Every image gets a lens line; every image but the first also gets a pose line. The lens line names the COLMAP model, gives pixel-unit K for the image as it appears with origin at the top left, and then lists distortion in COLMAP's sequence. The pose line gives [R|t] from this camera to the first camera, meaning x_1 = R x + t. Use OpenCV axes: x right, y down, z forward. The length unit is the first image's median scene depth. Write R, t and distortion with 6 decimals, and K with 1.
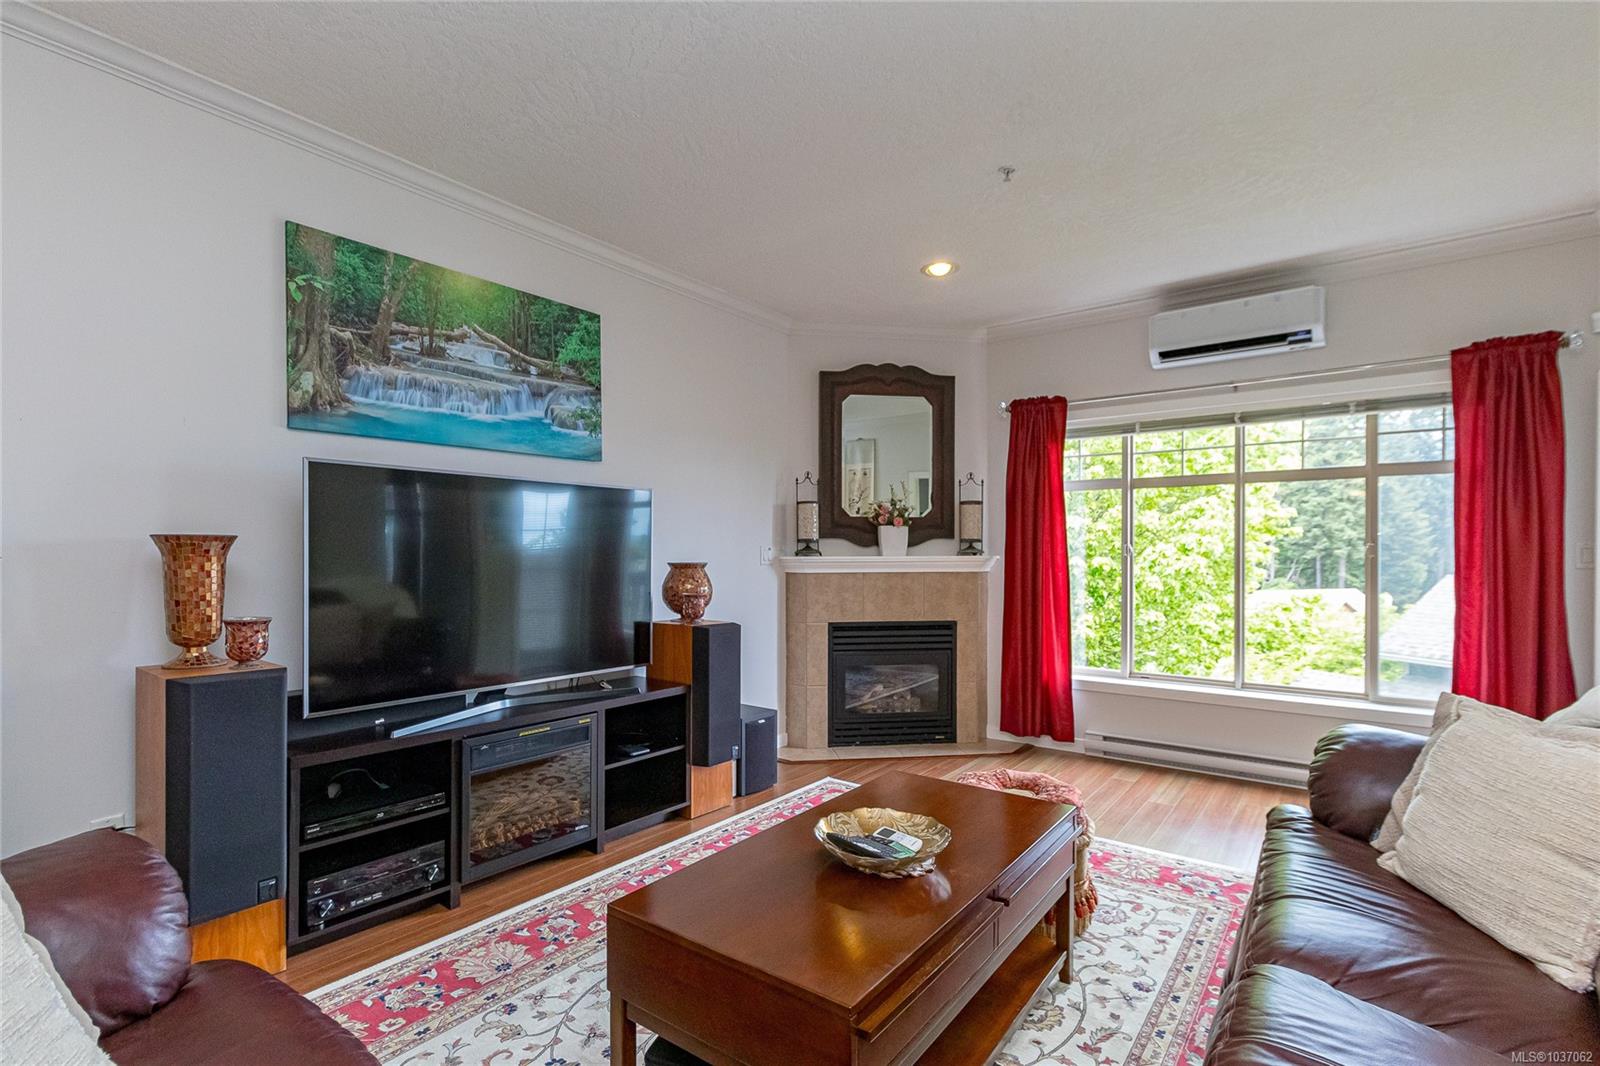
lens RADIAL K [[757.2, 0, 800.1], [0, 757.2, 542.9], [0, 0, 1]] dist [-0.000400, -0.000182]
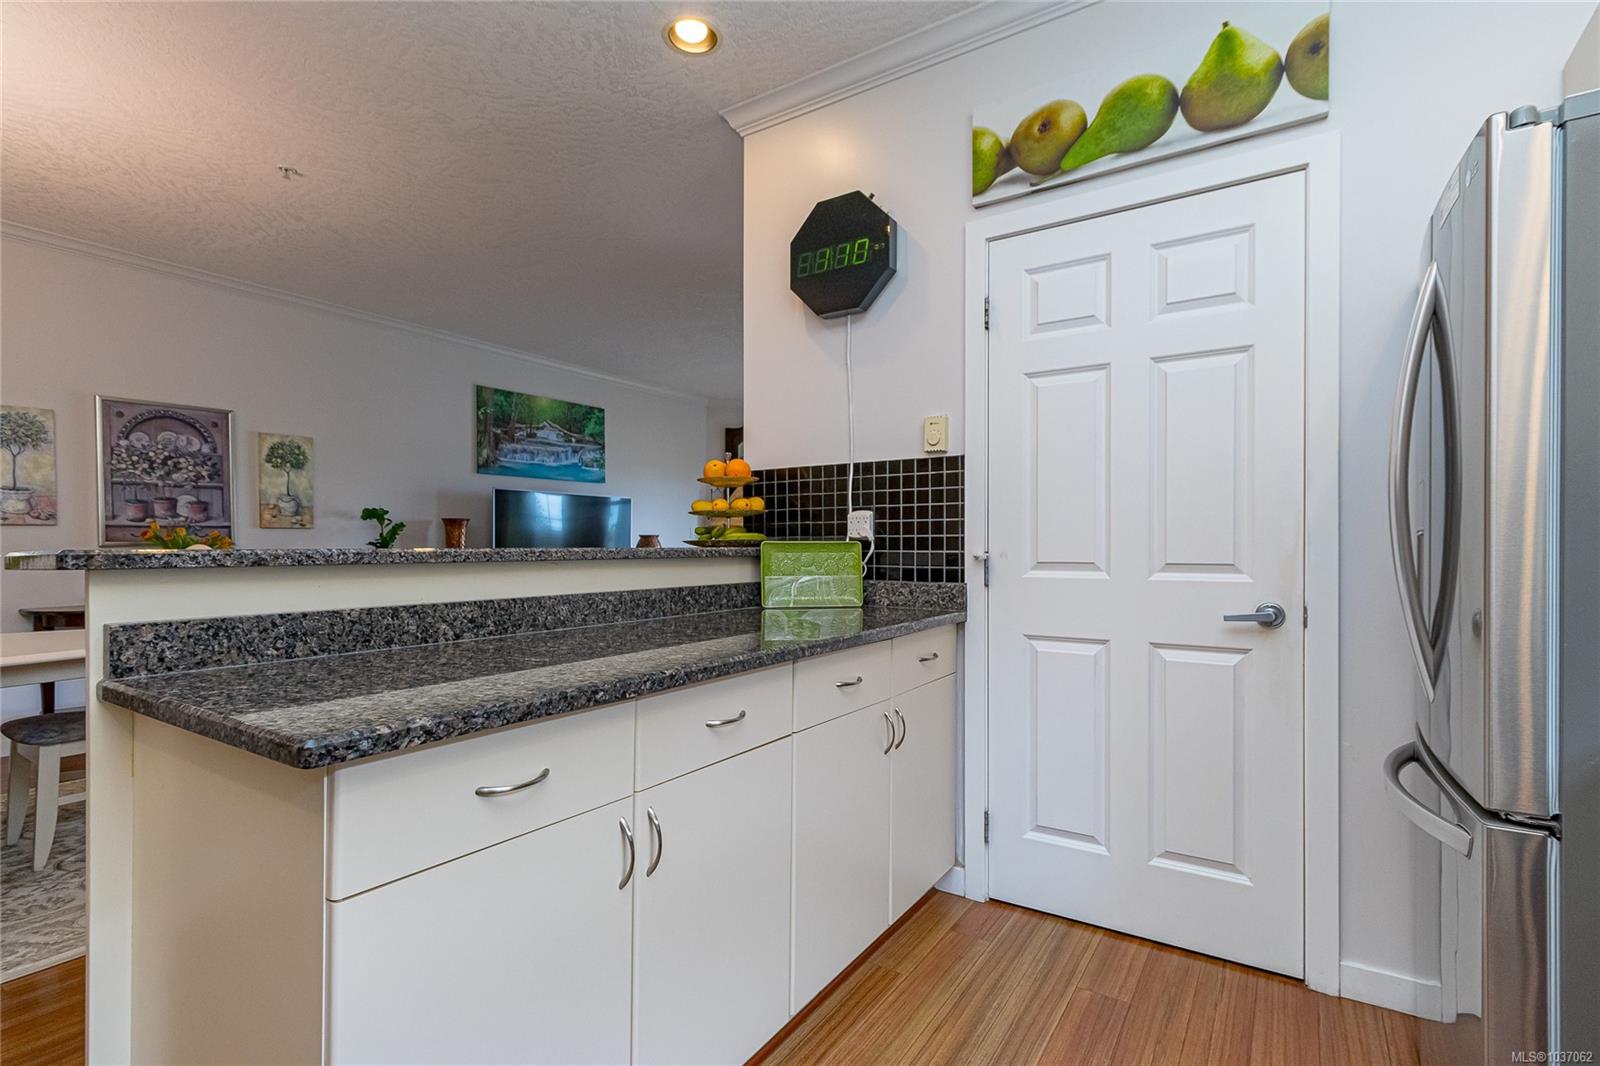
lens RADIAL K [[757.2, 0, 800.2], [0, 757.2, 536.6], [0, 0, 1]] dist [-0.000400, -0.000182]
pose [[0.998585, 0.001800, 0.053150, 0.164411], [-0.001899, 0.999997, 0.001813, 0.031319], [-0.053147, -0.001911, 0.998585, -1.167703]]
